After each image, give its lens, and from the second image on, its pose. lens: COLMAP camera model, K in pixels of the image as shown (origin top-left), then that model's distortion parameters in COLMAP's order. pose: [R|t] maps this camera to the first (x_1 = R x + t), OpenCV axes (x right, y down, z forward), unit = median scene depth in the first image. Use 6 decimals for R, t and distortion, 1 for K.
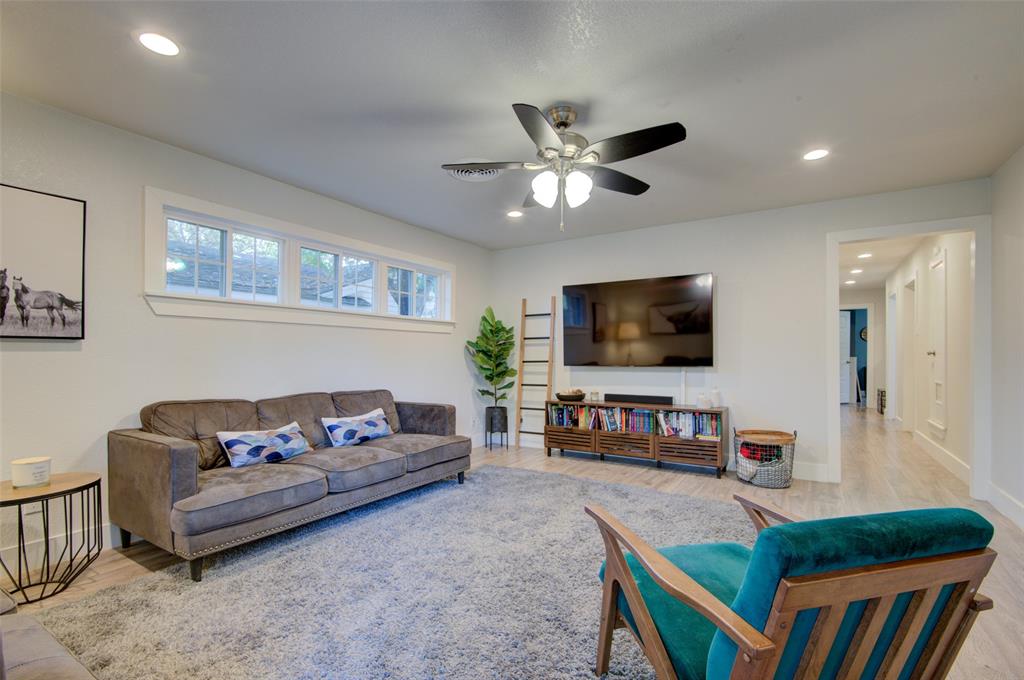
lens RADIAL K [[472.9, 0, 512.3], [0, 472.9, 361.4], [0, 0, 1]] dist [-0.000856, -0.000703]
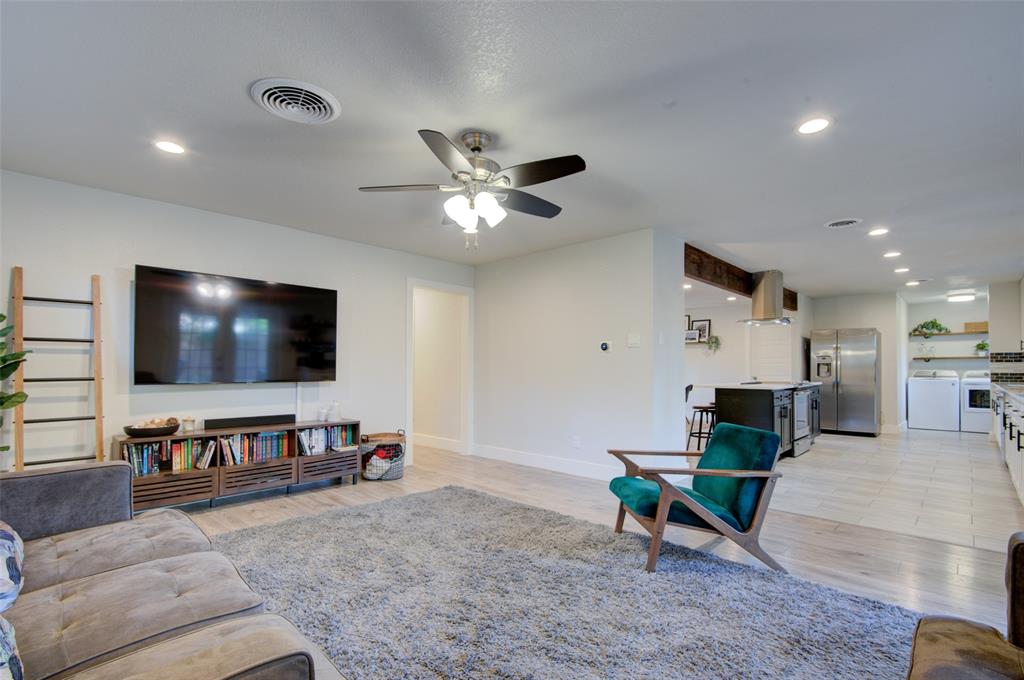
lens RADIAL K [[472.9, 0, 512.3], [0, 472.9, 361.4], [0, 0, 1]] dist [-0.000856, -0.000703]
pose [[0.208346, 0.020418, 0.977842, -0.532598], [0.017159, 0.999552, -0.024527, 0.001032], [-0.977905, 0.021888, 0.207902, 0.418978]]
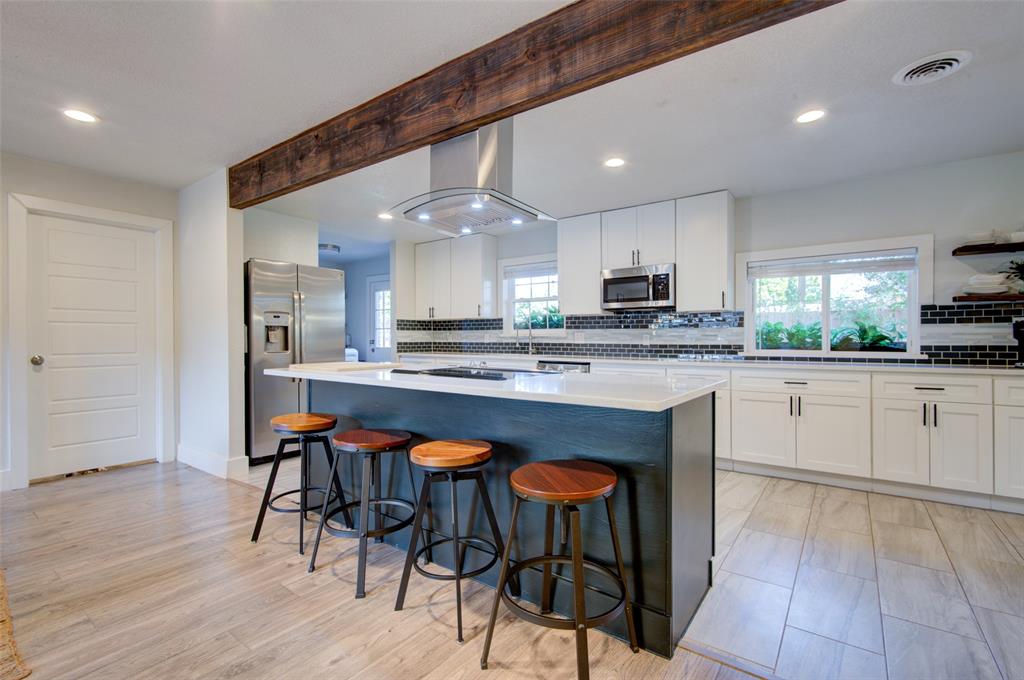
lens RADIAL K [[464.3, 0, 512.0], [0, 464.3, 340.0], [0, 0, 1]] dist [-0.001073, -0.000211]
pose [[-0.997255, 0.003410, 0.073969, 1.023799], [0.004871, 0.999796, 0.019578, -0.003602], [-0.073887, 0.019884, -0.997068, 0.509890]]
